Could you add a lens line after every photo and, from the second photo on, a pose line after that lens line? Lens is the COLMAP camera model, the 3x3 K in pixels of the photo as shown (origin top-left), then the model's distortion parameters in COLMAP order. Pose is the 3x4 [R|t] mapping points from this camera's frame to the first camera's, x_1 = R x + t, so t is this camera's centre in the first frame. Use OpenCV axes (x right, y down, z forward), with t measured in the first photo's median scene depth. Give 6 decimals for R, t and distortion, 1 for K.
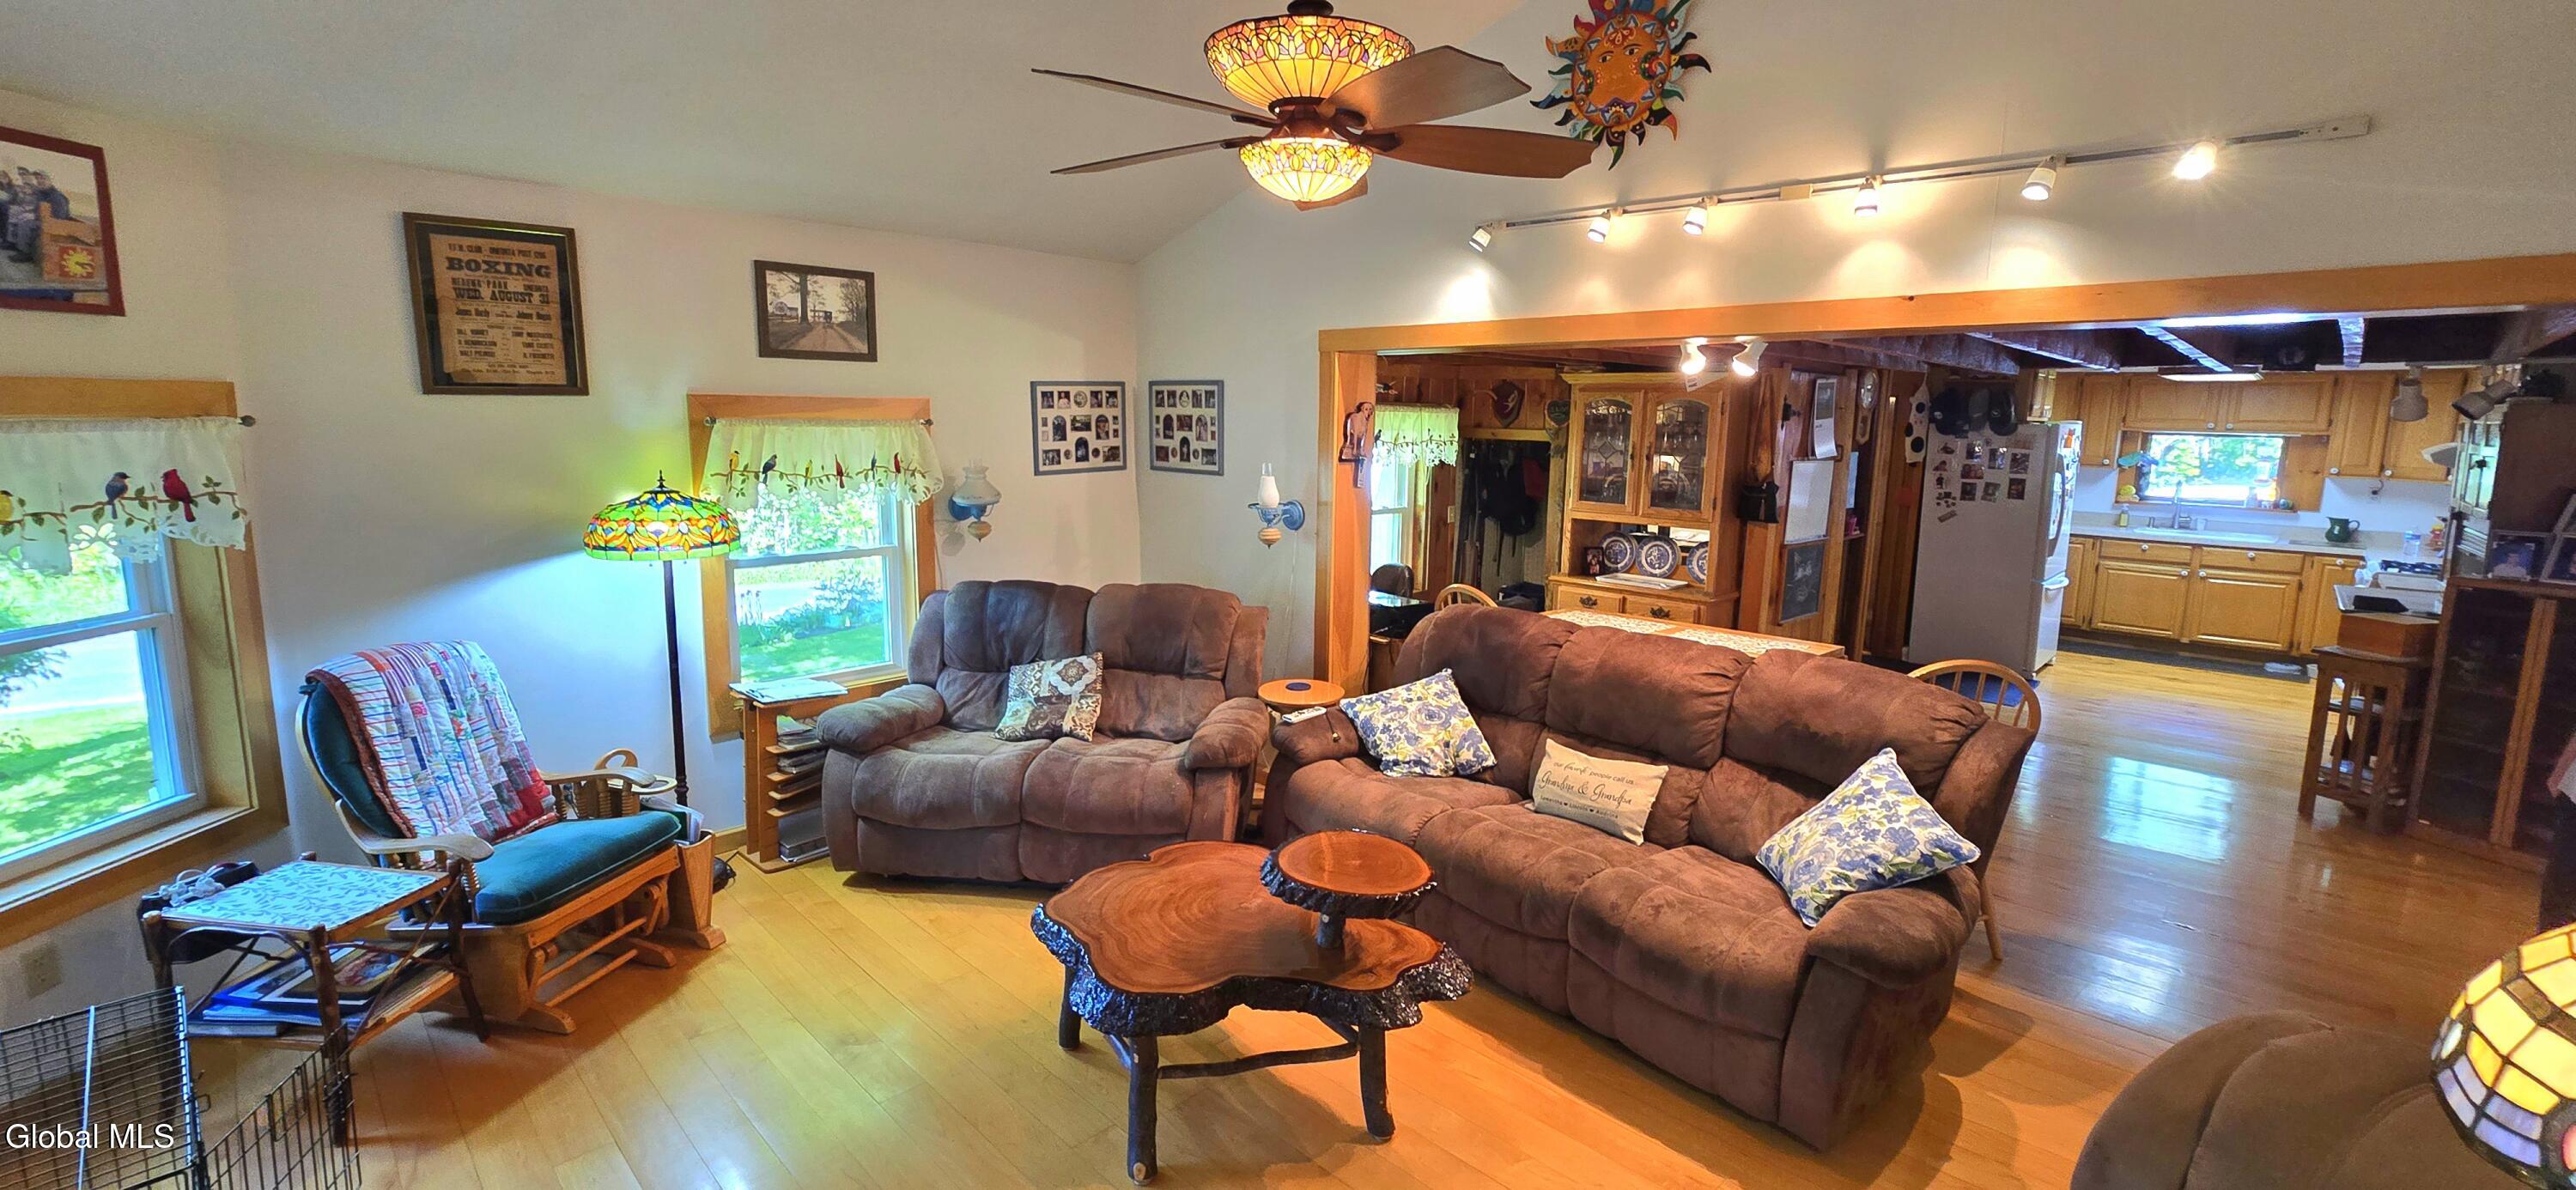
lens RADIAL K [[1068.2, 0, 1286.1], [0, 1068.2, 577.3], [0, 0, 1]] dist [-0.006835, 0.003116]
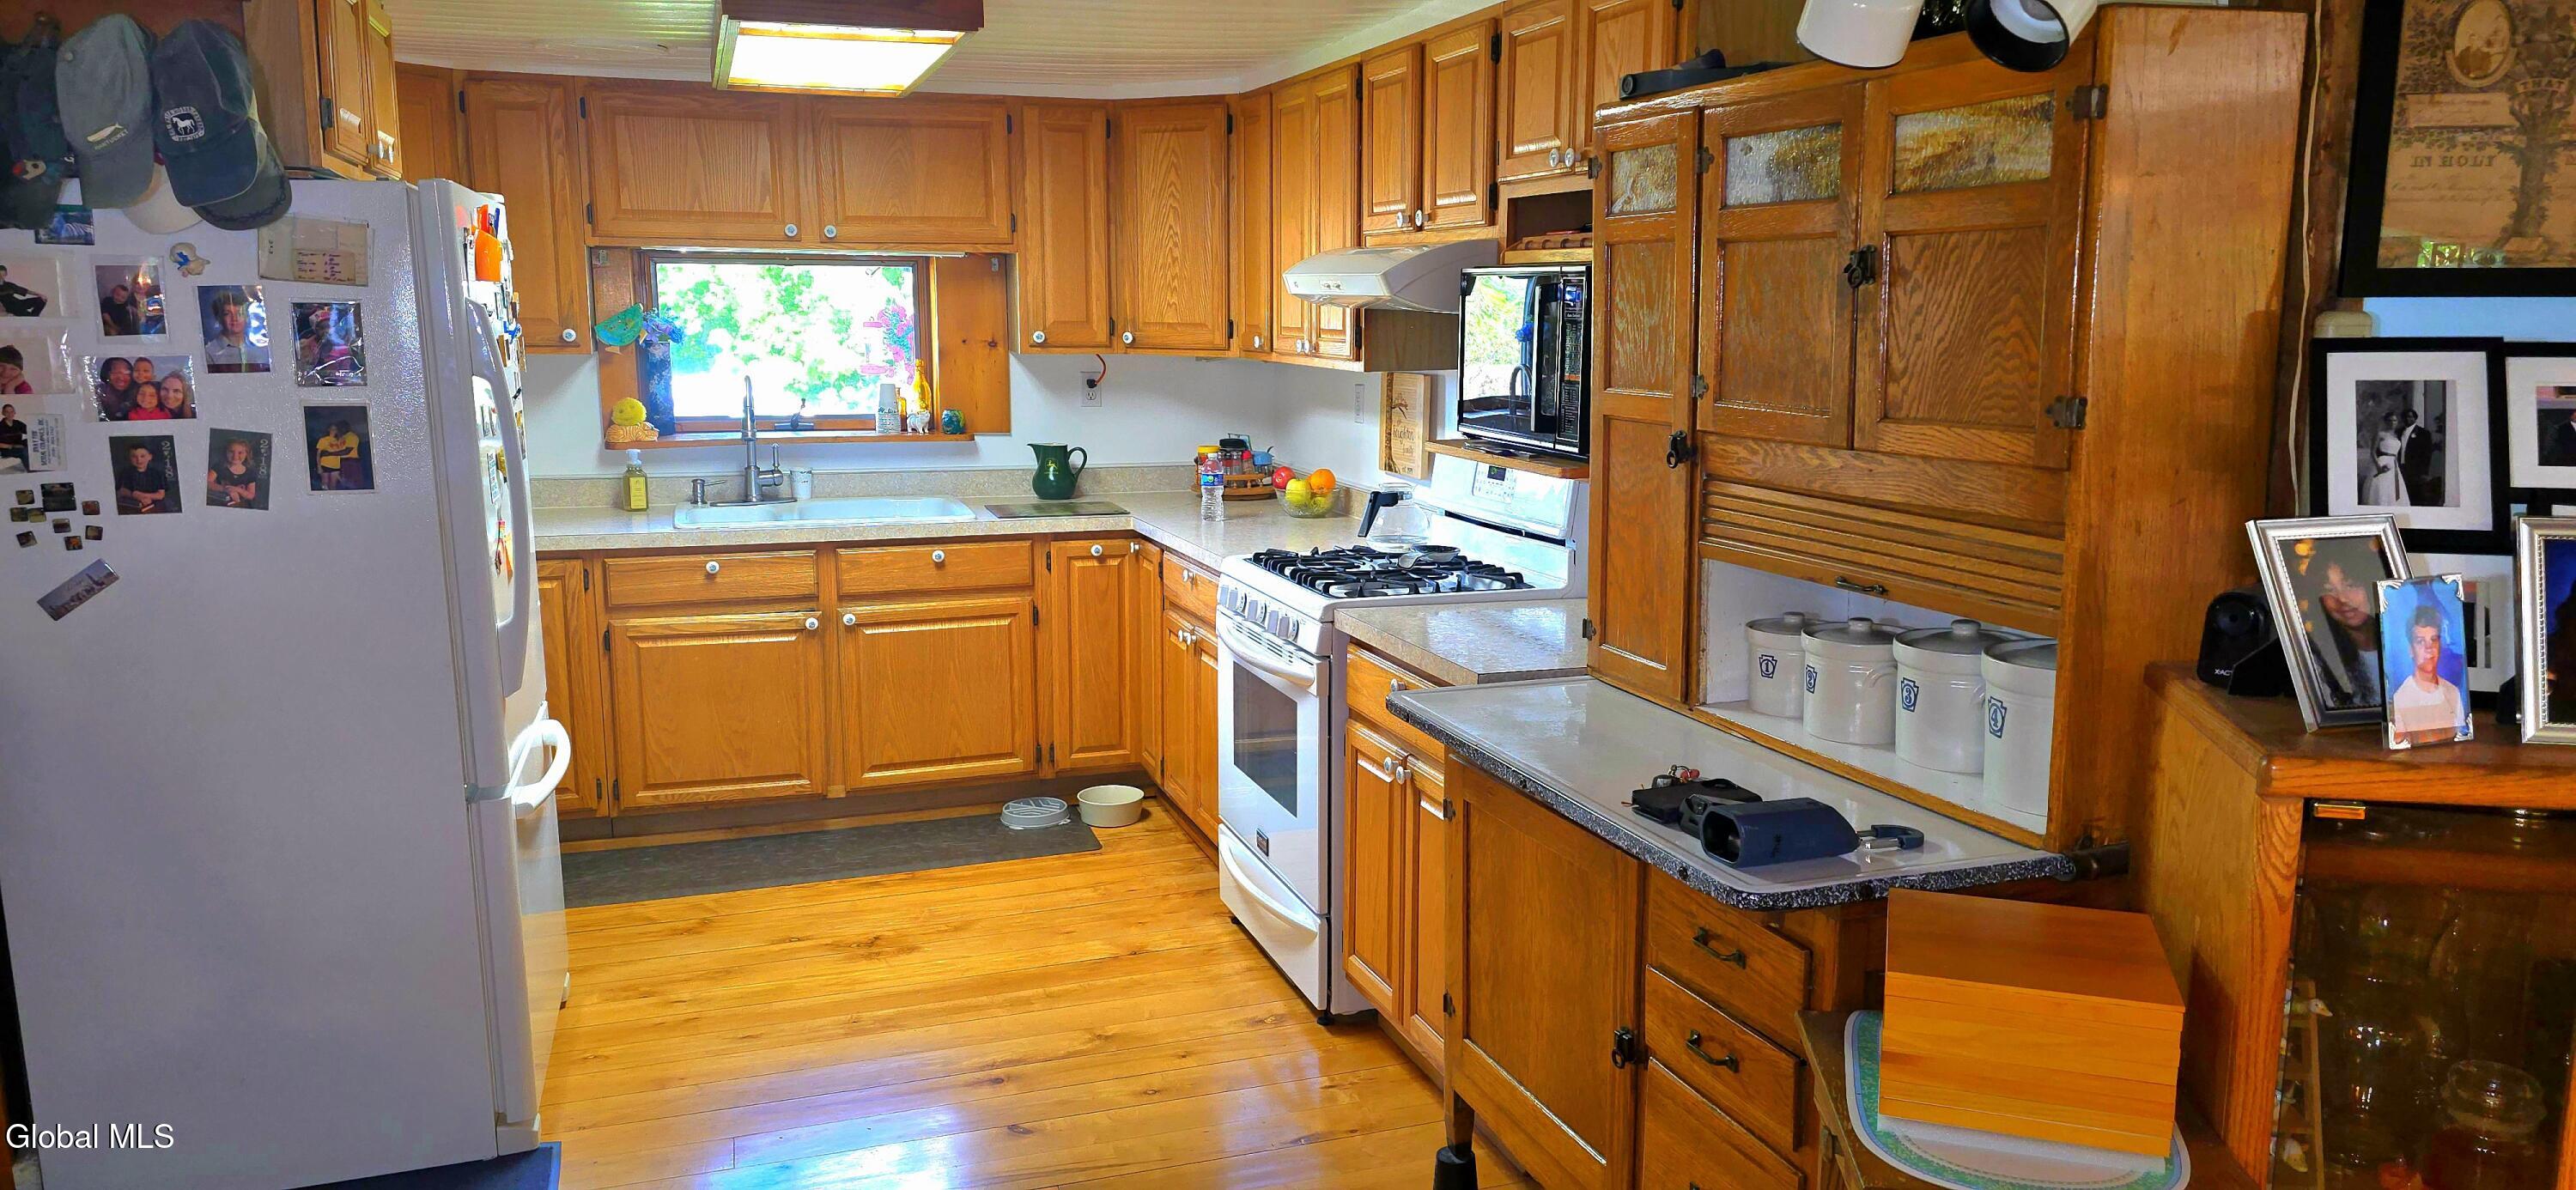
lens RADIAL K [[1723.8, 0, 1281.1], [0, 1723.8, 592.9], [0, 0, 1]] dist [0.086688, -0.089354]
pose [[0.465209, -0.162107, 0.870231, 0.761906], [0.142911, 0.983946, 0.106892, -0.110730], [-0.873588, 0.074639, 0.480908, 1.097932]]
